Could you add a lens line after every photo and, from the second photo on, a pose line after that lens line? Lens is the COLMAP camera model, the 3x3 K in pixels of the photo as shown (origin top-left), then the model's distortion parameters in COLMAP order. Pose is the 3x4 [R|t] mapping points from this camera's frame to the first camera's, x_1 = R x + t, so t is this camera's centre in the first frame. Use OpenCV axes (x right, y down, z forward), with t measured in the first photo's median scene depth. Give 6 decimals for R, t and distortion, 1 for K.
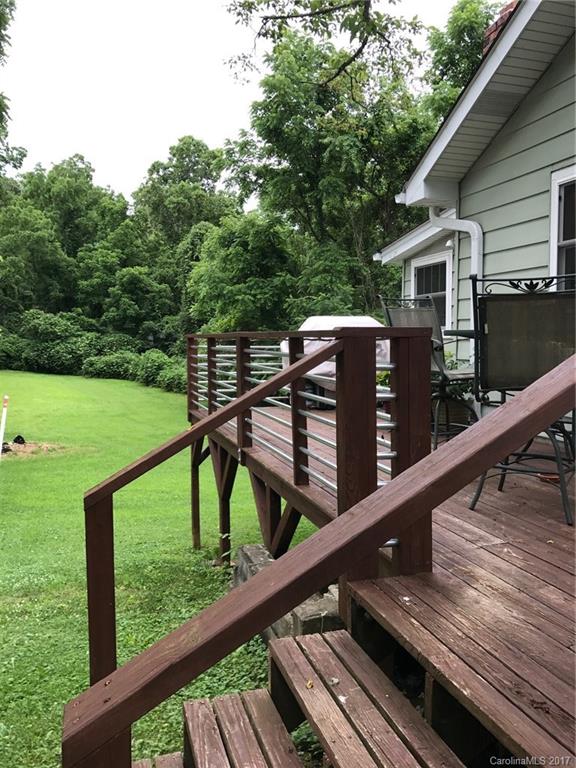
lens RADIAL K [[627.7, 0, 291.2], [0, 627.7, 381.8], [0, 0, 1]] dist [0.029131, -0.037341]
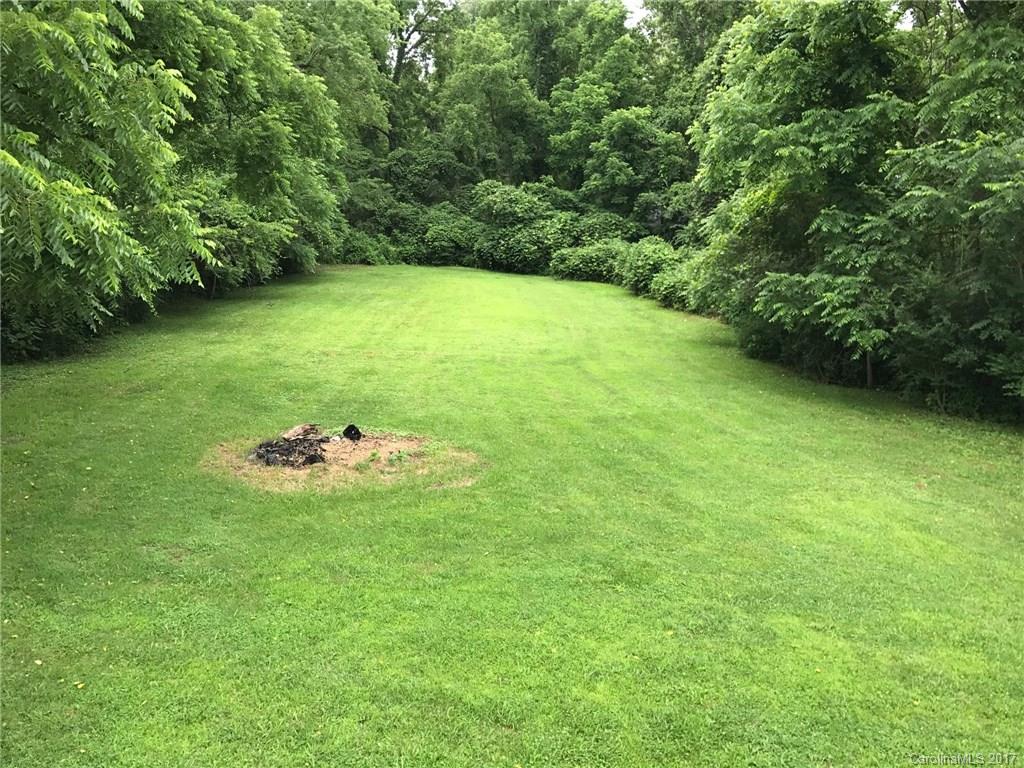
lens RADIAL K [[837.0, 0, 519.1], [0, 837.0, 394.9], [0, 0, 1]] dist [0.029131, -0.037341]
pose [[0.923404, 0.064077, -0.378442, -0.004781], [-0.007247, 0.988702, 0.149722, -0.017263], [0.383760, -0.135511, 0.913436, 0.117858]]
